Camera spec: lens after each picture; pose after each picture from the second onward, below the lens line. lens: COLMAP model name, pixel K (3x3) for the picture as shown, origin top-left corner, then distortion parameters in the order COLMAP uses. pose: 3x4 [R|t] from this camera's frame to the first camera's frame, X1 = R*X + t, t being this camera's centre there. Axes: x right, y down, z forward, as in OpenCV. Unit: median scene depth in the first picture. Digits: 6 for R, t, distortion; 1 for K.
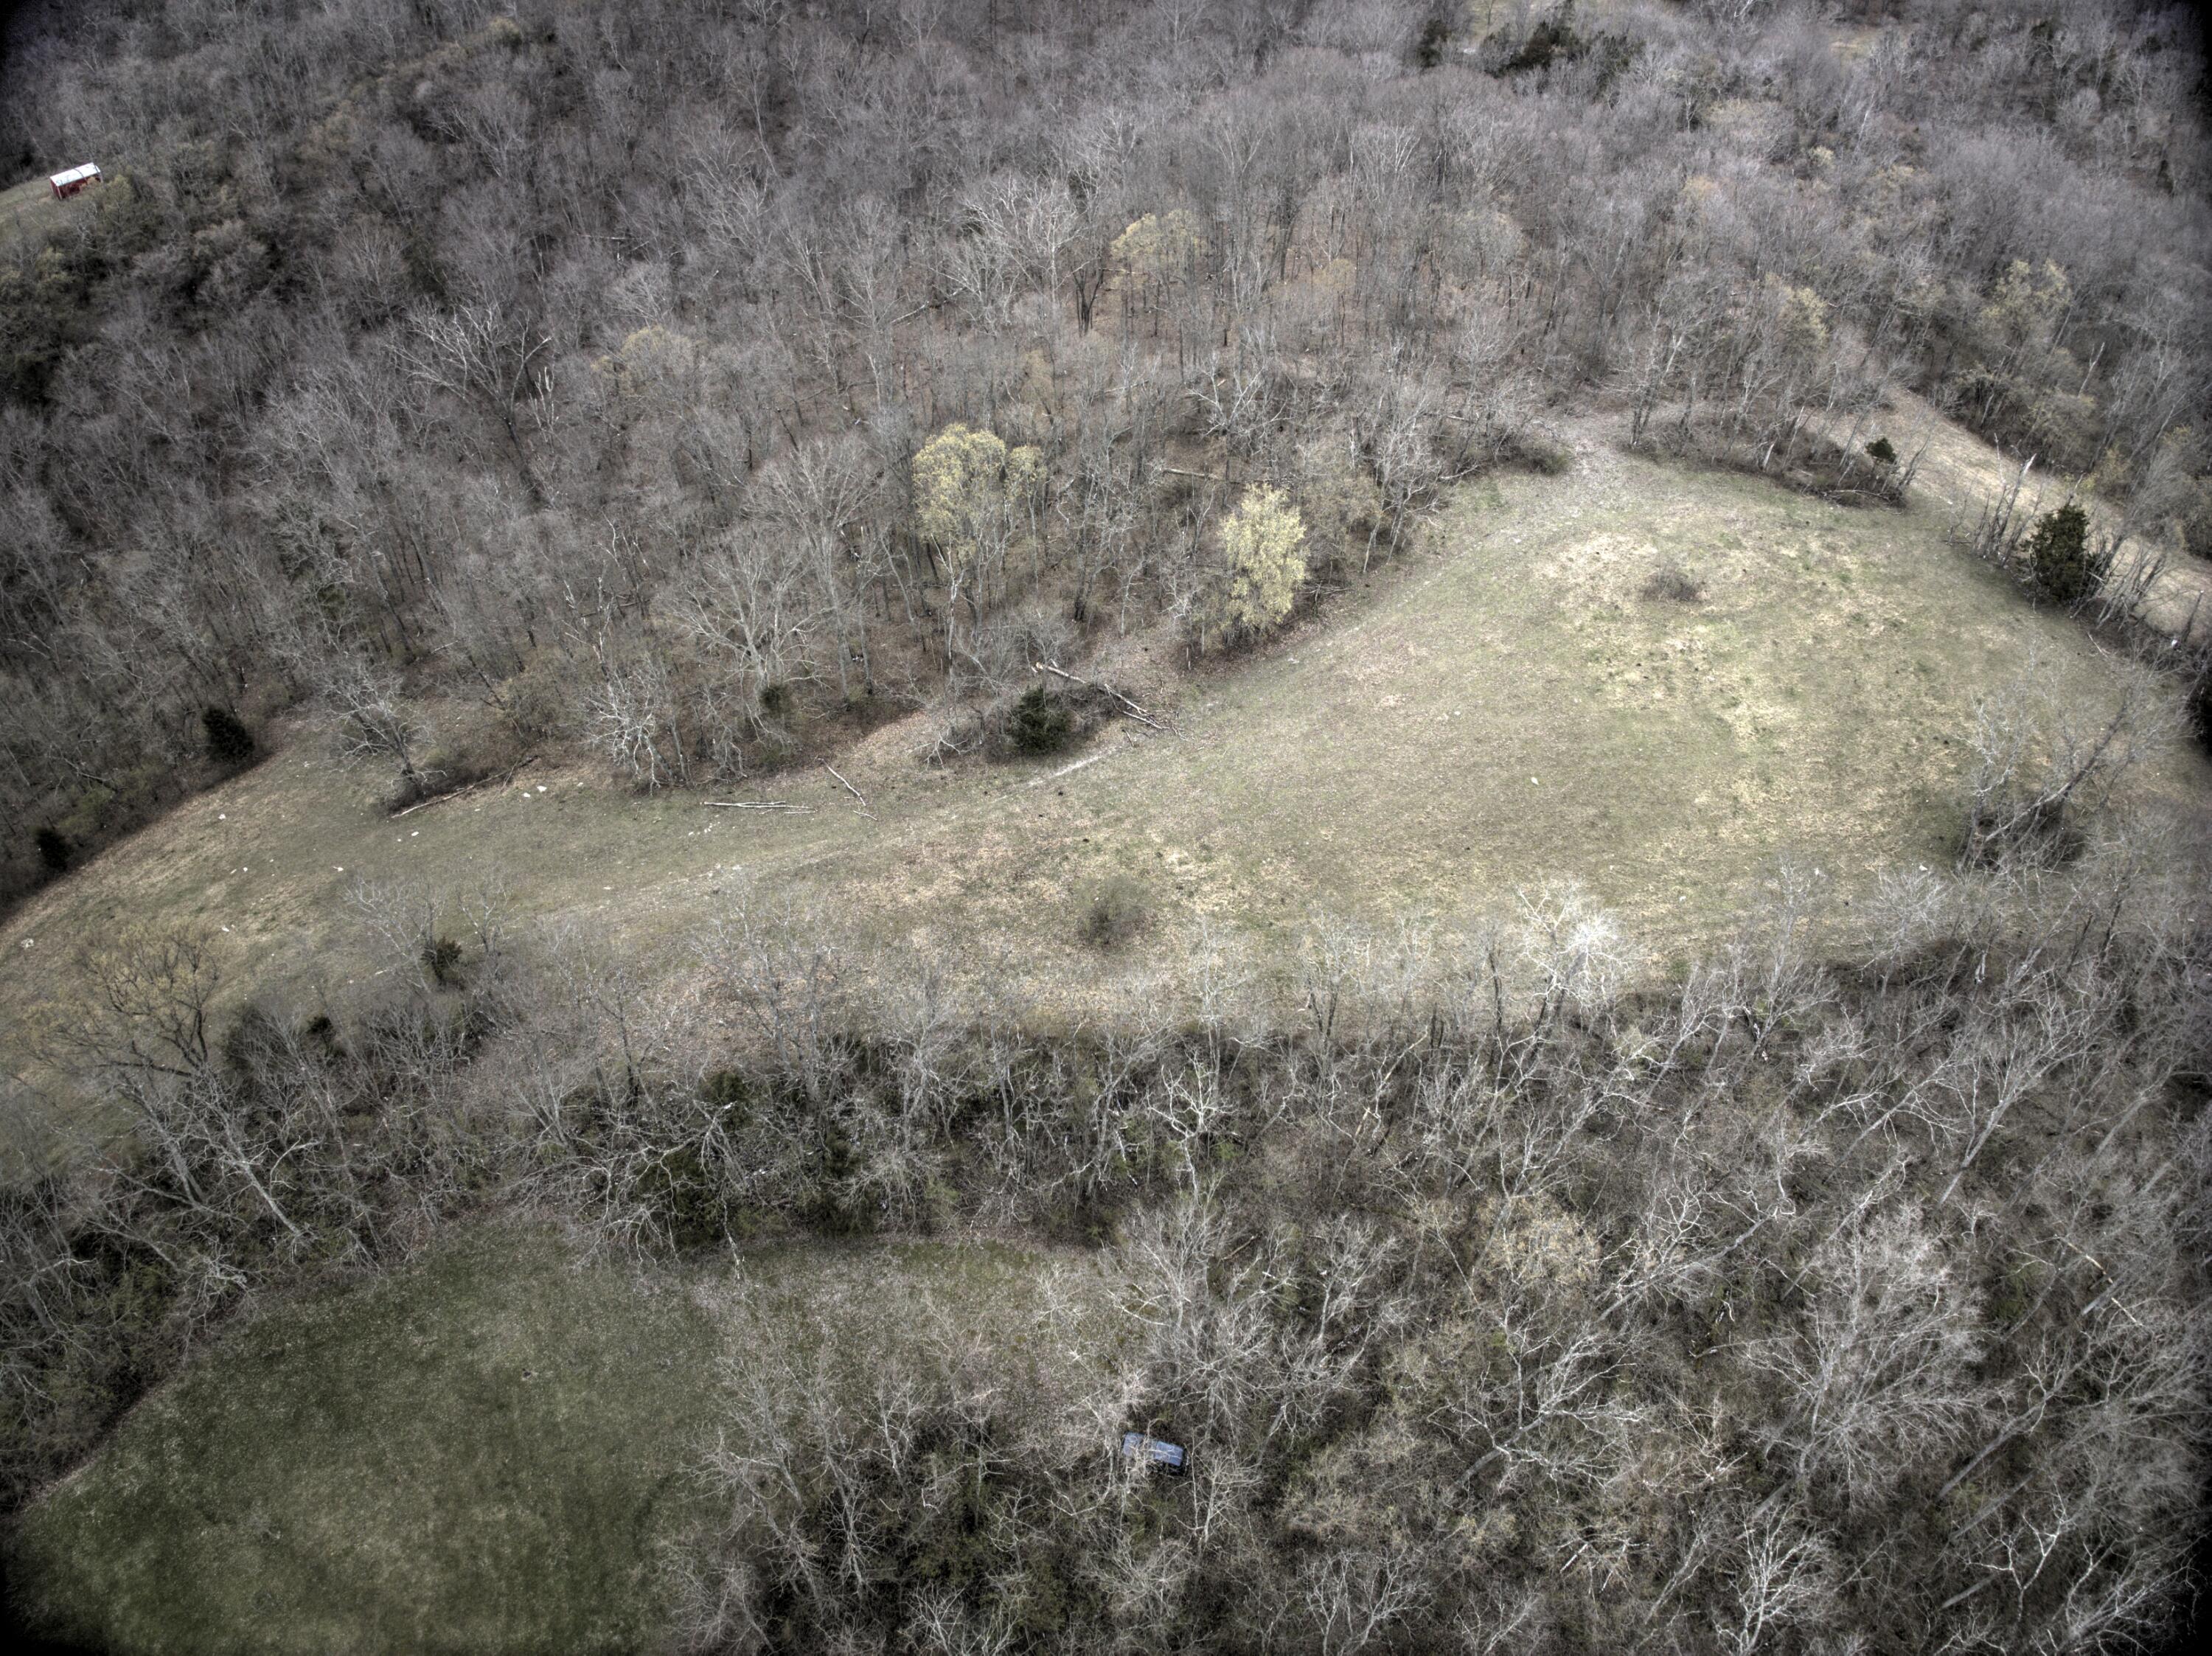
lens RADIAL K [[1549.1, 0, 1110.9], [0, 1549.1, 824.5], [0, 0, 1]] dist [-0.097159, -0.020923]
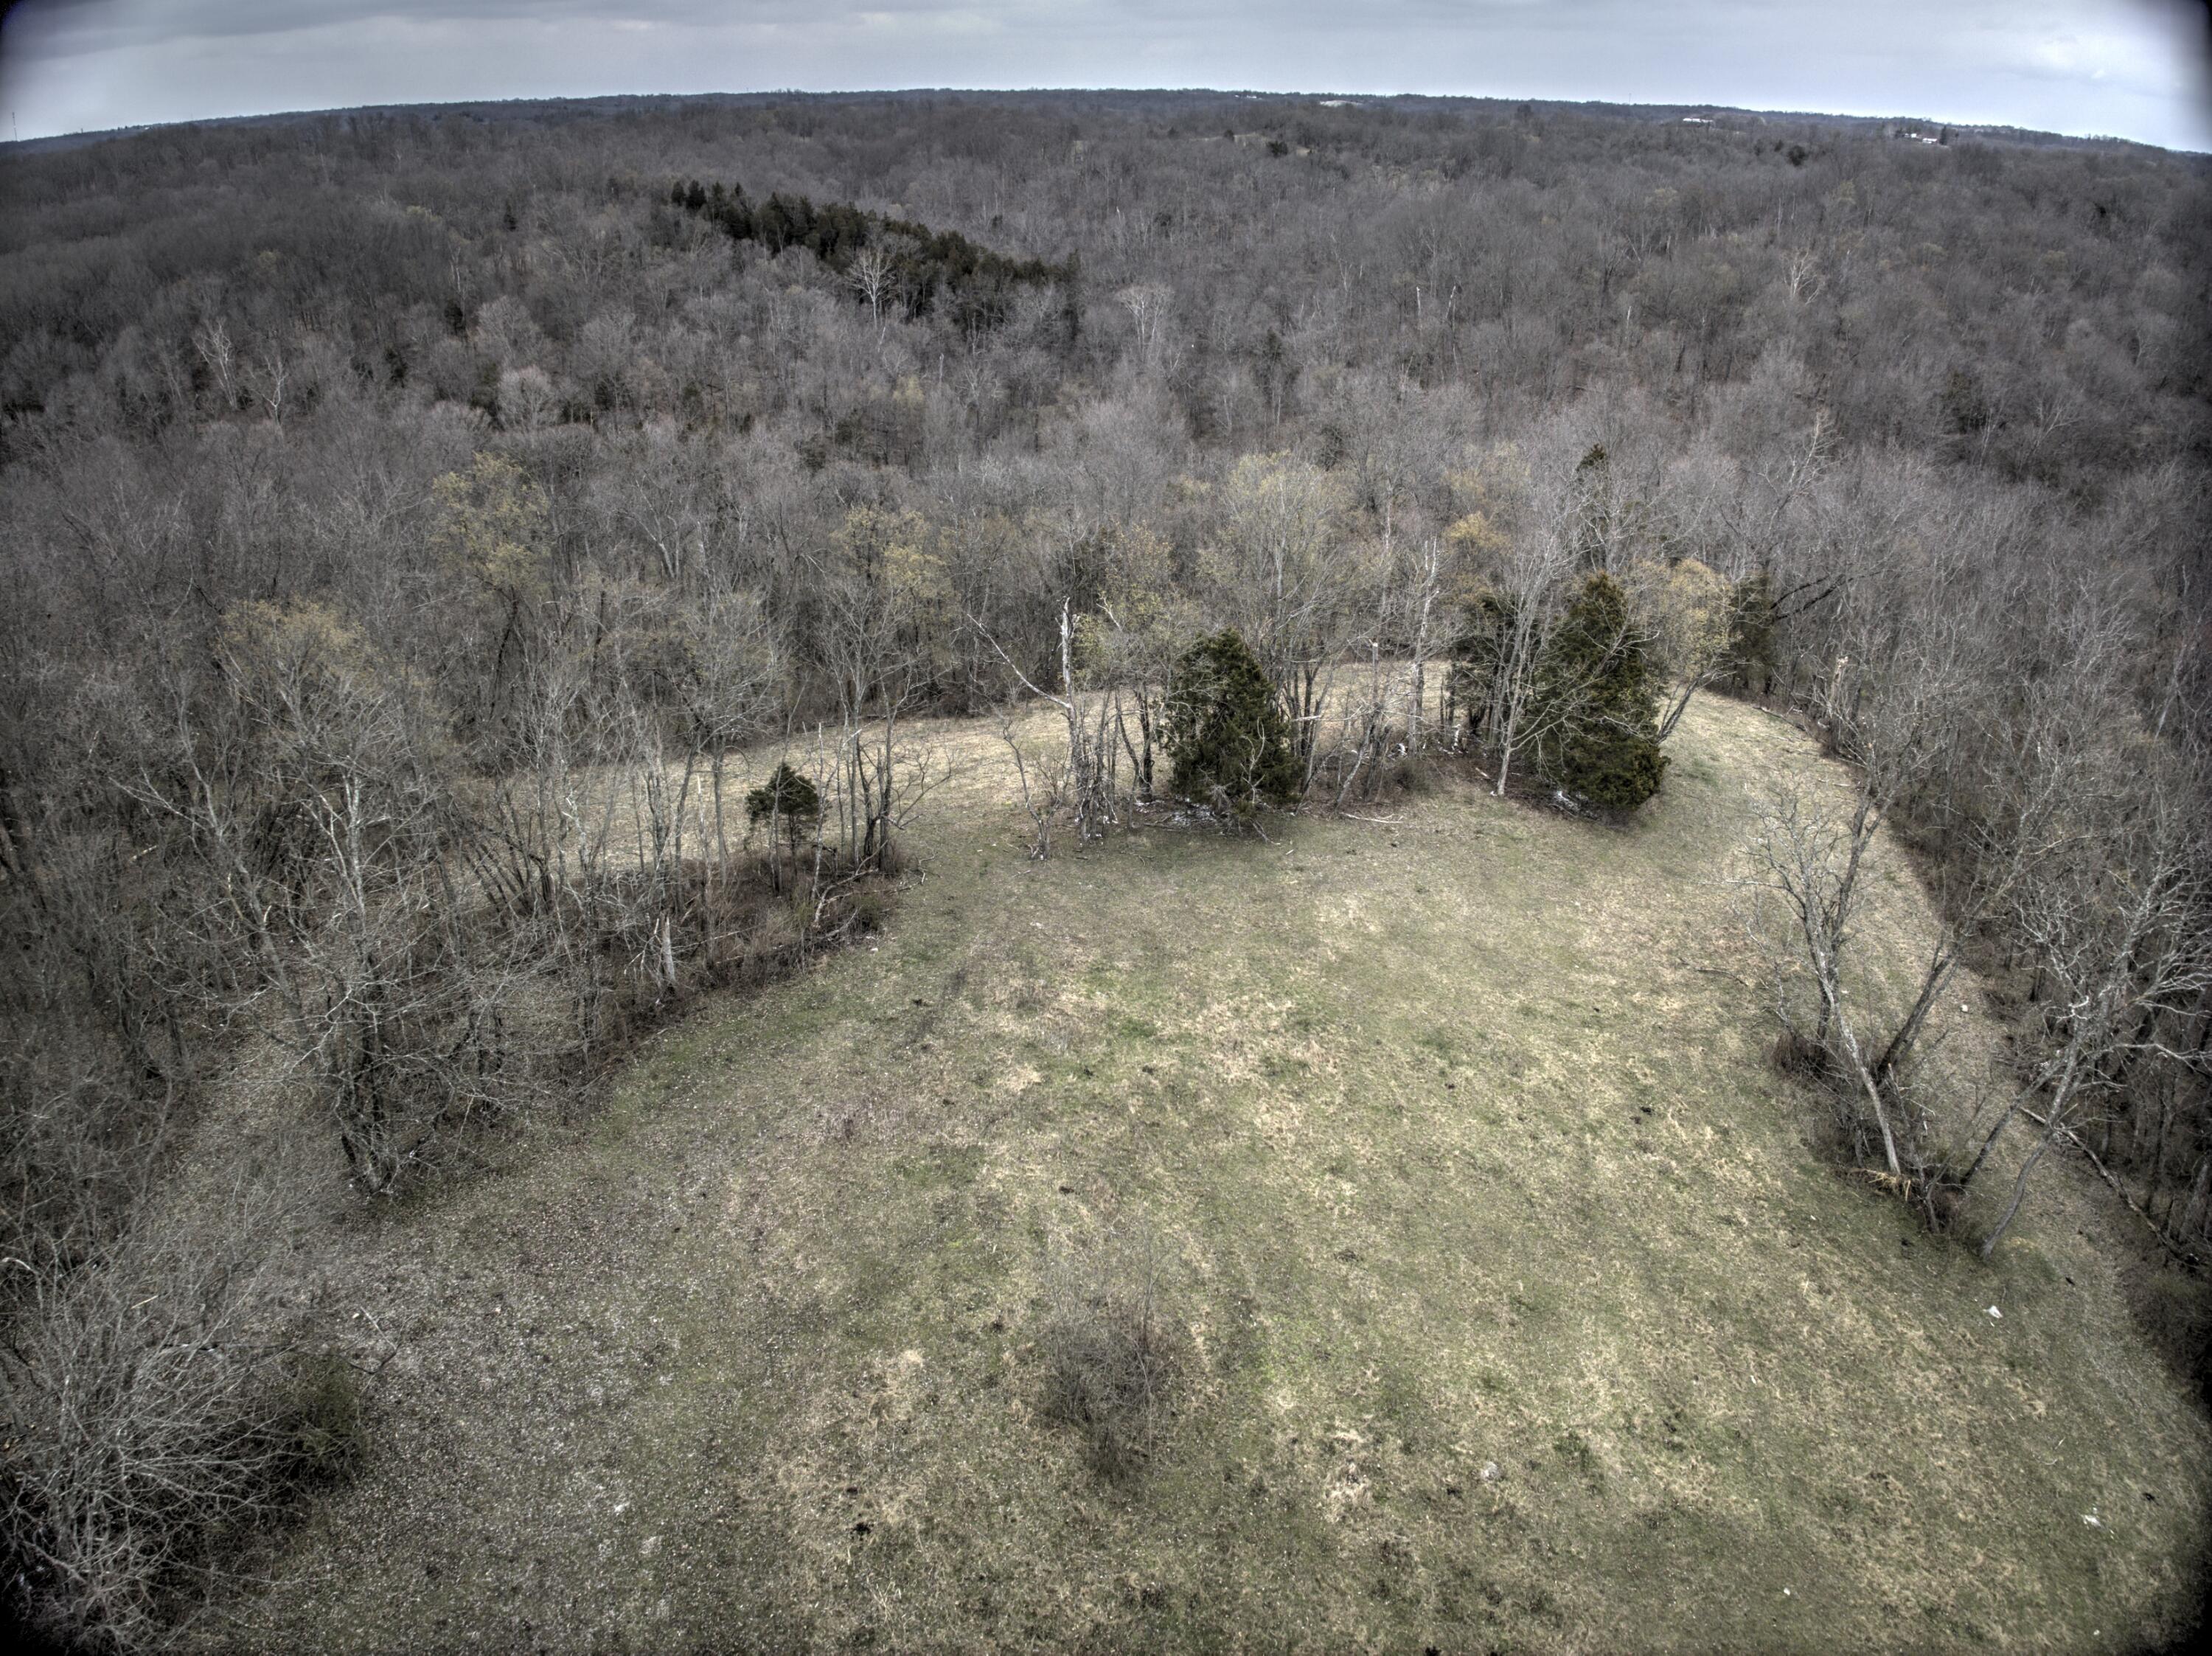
lens RADIAL K [[1549.1, 0, 1109.1], [0, 1549.1, 825.8], [0, 0, 1]] dist [-0.097159, -0.020923]
pose [[0.196204, -0.430115, 0.881195, 0.162205], [0.683851, 0.704071, 0.191396, -0.286742], [-0.702746, 0.565054, 0.432276, 0.821408]]
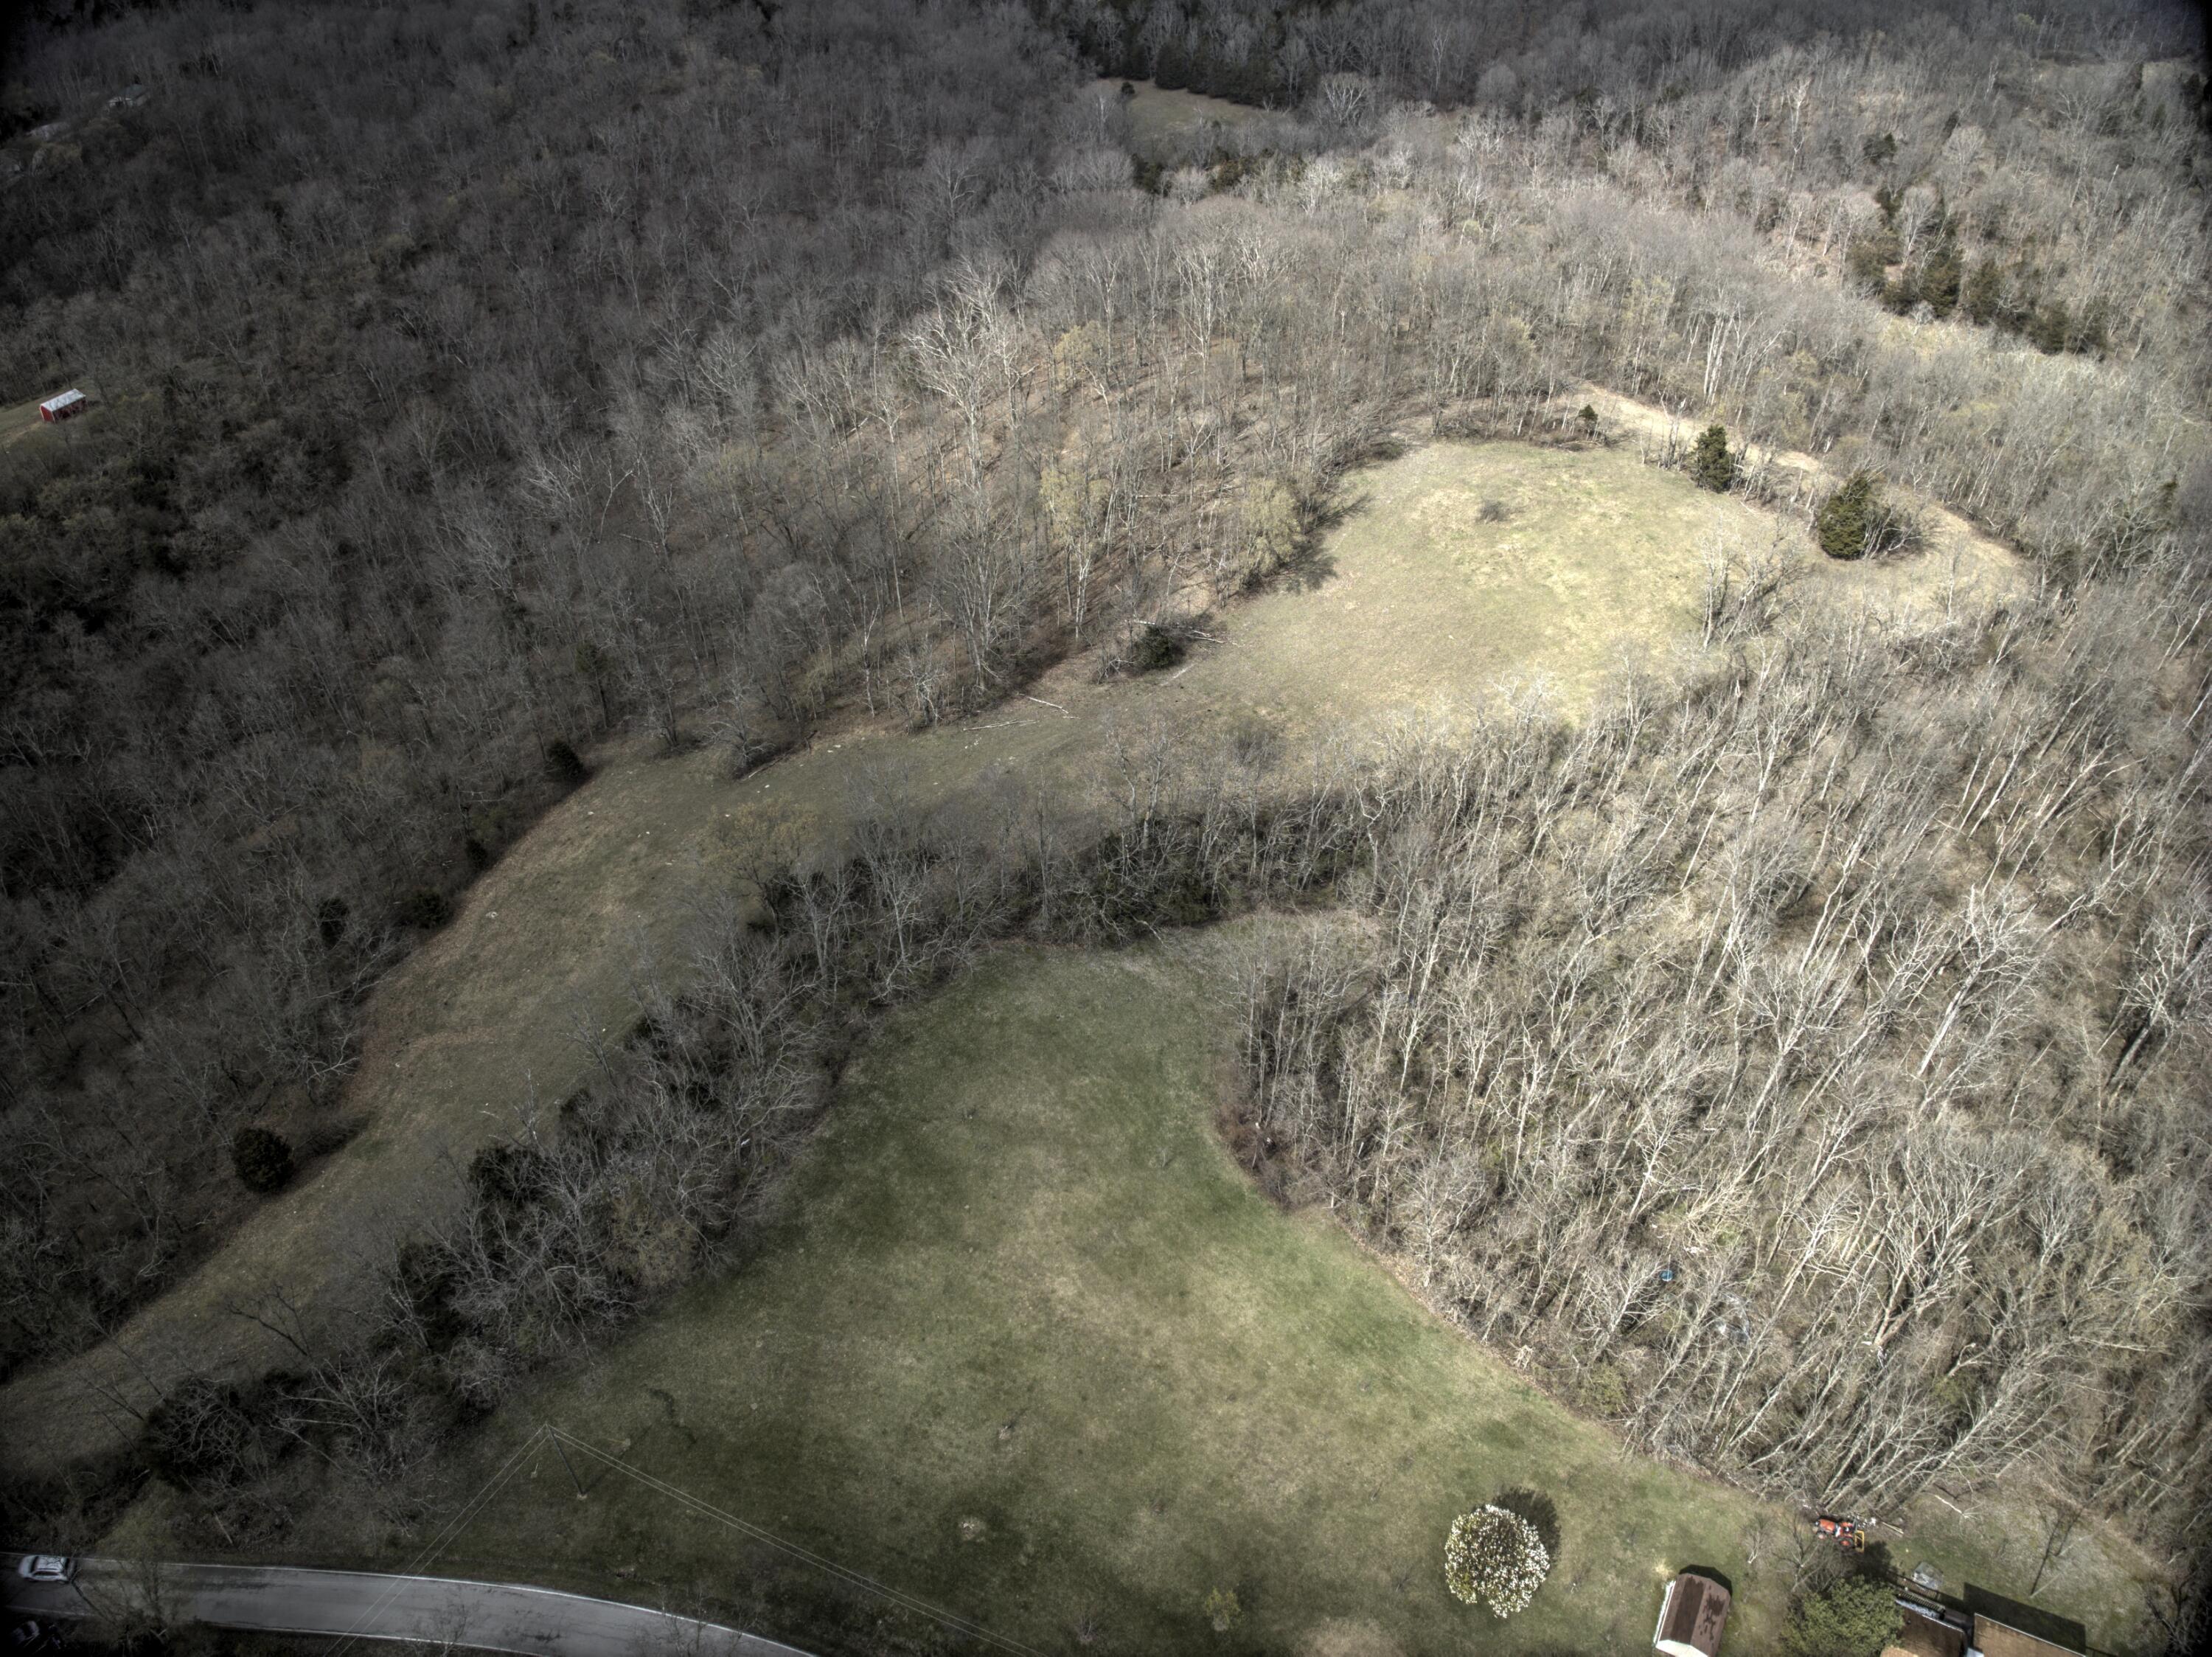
lens RADIAL K [[1549.3, 0, 1107.5], [0, 1549.3, 833.1], [0, 0, 1]] dist [-0.097159, -0.020923]
pose [[0.958990, -0.186017, 0.213860, -0.407250], [0.199379, 0.979000, -0.042514, 0.153154], [-0.201461, 0.083410, 0.975939, -0.427253]]
